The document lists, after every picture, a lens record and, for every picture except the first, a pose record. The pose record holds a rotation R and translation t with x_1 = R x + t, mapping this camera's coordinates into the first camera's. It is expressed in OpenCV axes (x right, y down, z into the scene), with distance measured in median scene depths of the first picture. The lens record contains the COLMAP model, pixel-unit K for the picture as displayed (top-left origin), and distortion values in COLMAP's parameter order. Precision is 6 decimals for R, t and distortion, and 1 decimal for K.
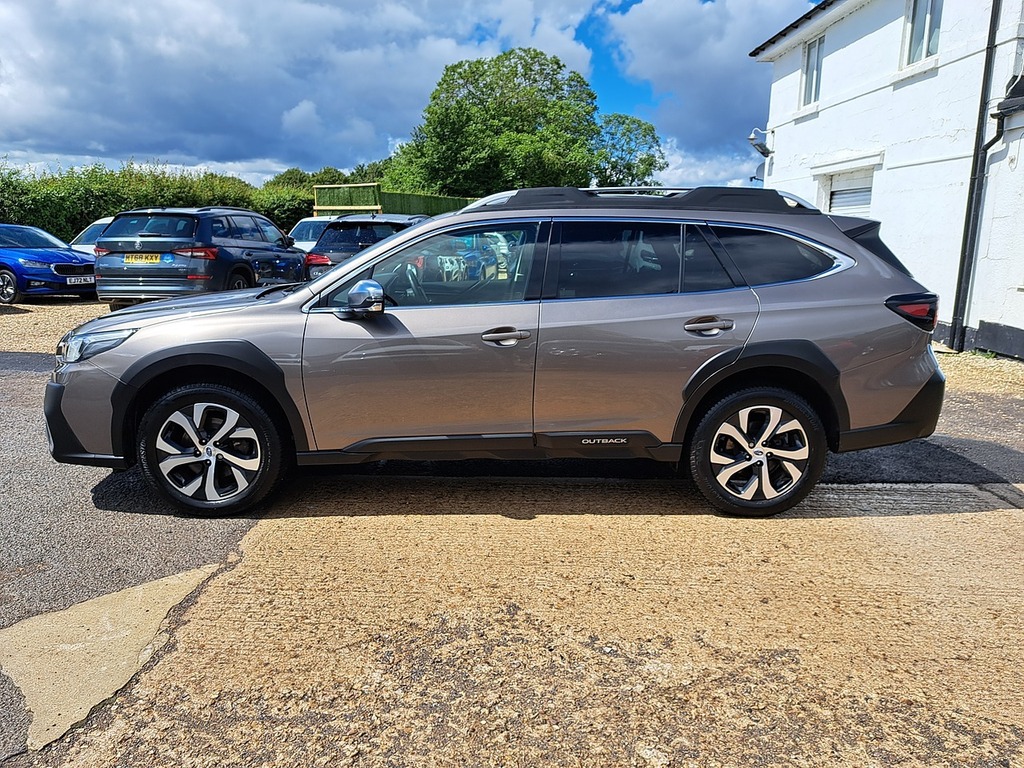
lens RADIAL K [[745.8, 0, 518.9], [0, 745.8, 378.2], [0, 0, 1]] dist [0.058682, -0.056176]
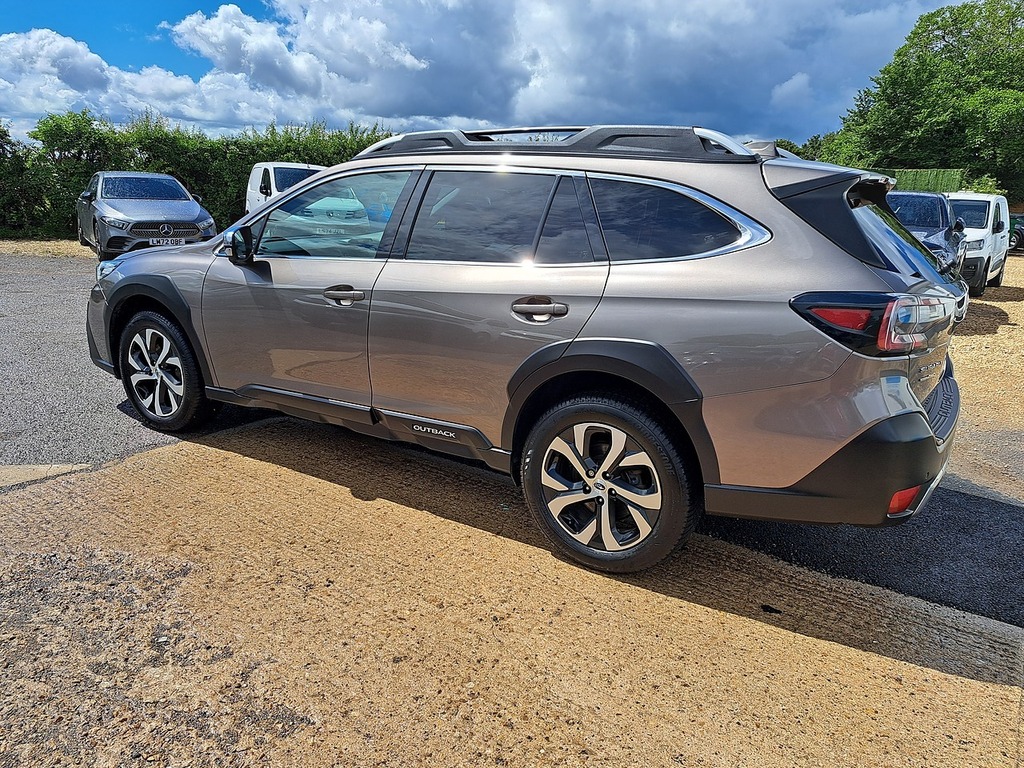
lens RADIAL K [[745.8, 0, 516.2], [0, 745.8, 380.0], [0, 0, 1]] dist [0.058682, -0.056176]
pose [[0.825171, 0.154611, -0.543312, 0.637213], [-0.137181, 0.987869, 0.072772, -0.047229], [0.547972, 0.014483, 0.836371, 0.333062]]
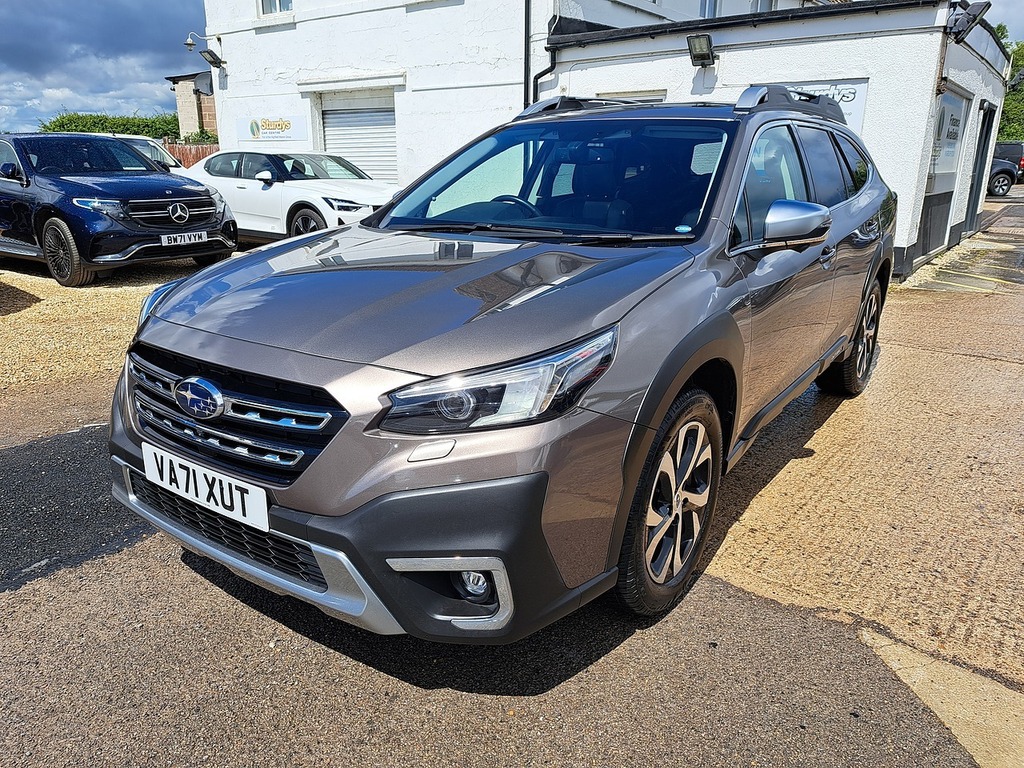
lens RADIAL K [[745.8, 0, 510.3], [0, 745.8, 371.1], [0, 0, 1]] dist [0.058682, -0.056176]
pose [[0.608111, -0.226431, 0.760874, -0.905733], [0.160837, 0.973723, 0.161229, -0.122004], [-0.777388, 0.024332, 0.628550, 0.695599]]
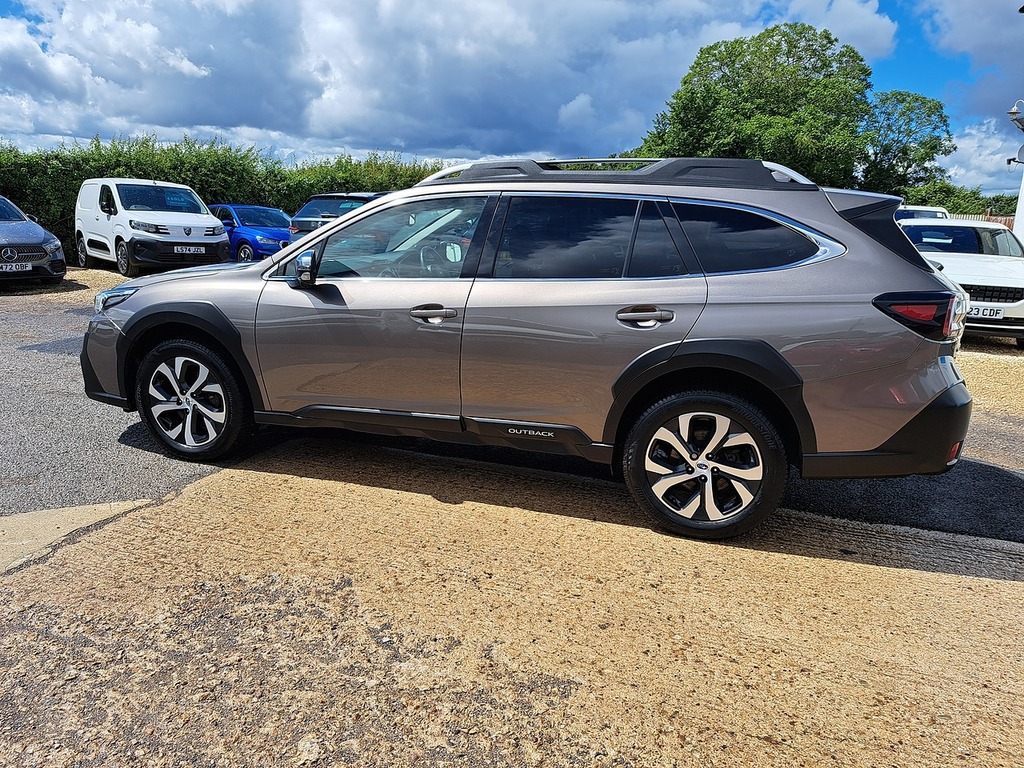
lens RADIAL K [[745.8, 0, 510.1], [0, 745.8, 383.5], [0, 0, 1]] dist [0.058682, -0.056176]
pose [[0.938485, 0.090715, -0.333191, 0.390366], [-0.084454, 0.995872, 0.033261, -0.005980], [0.334833, -0.003076, 0.942273, 0.108065]]
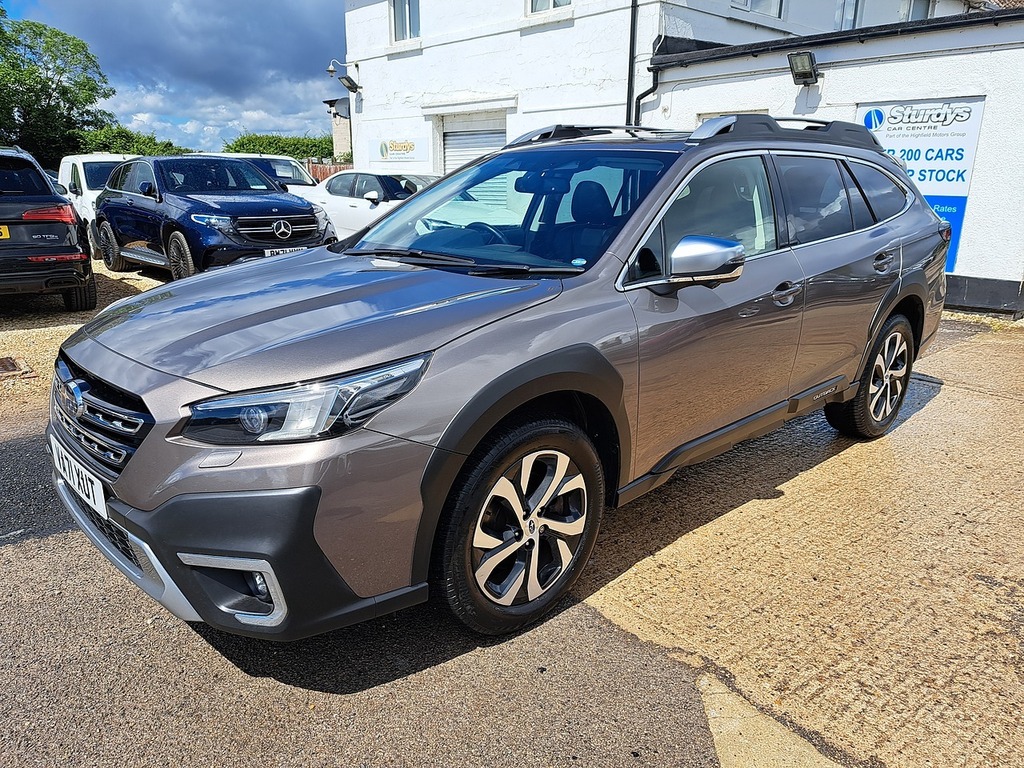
lens RADIAL K [[745.8, 0, 521.5], [0, 745.8, 389.8], [0, 0, 1]] dist [0.058682, -0.056176]
pose [[0.749005, -0.187997, 0.635333, -0.768415], [0.131251, 0.981998, 0.135842, -0.098301], [-0.649434, -0.018359, 0.760196, 0.514299]]
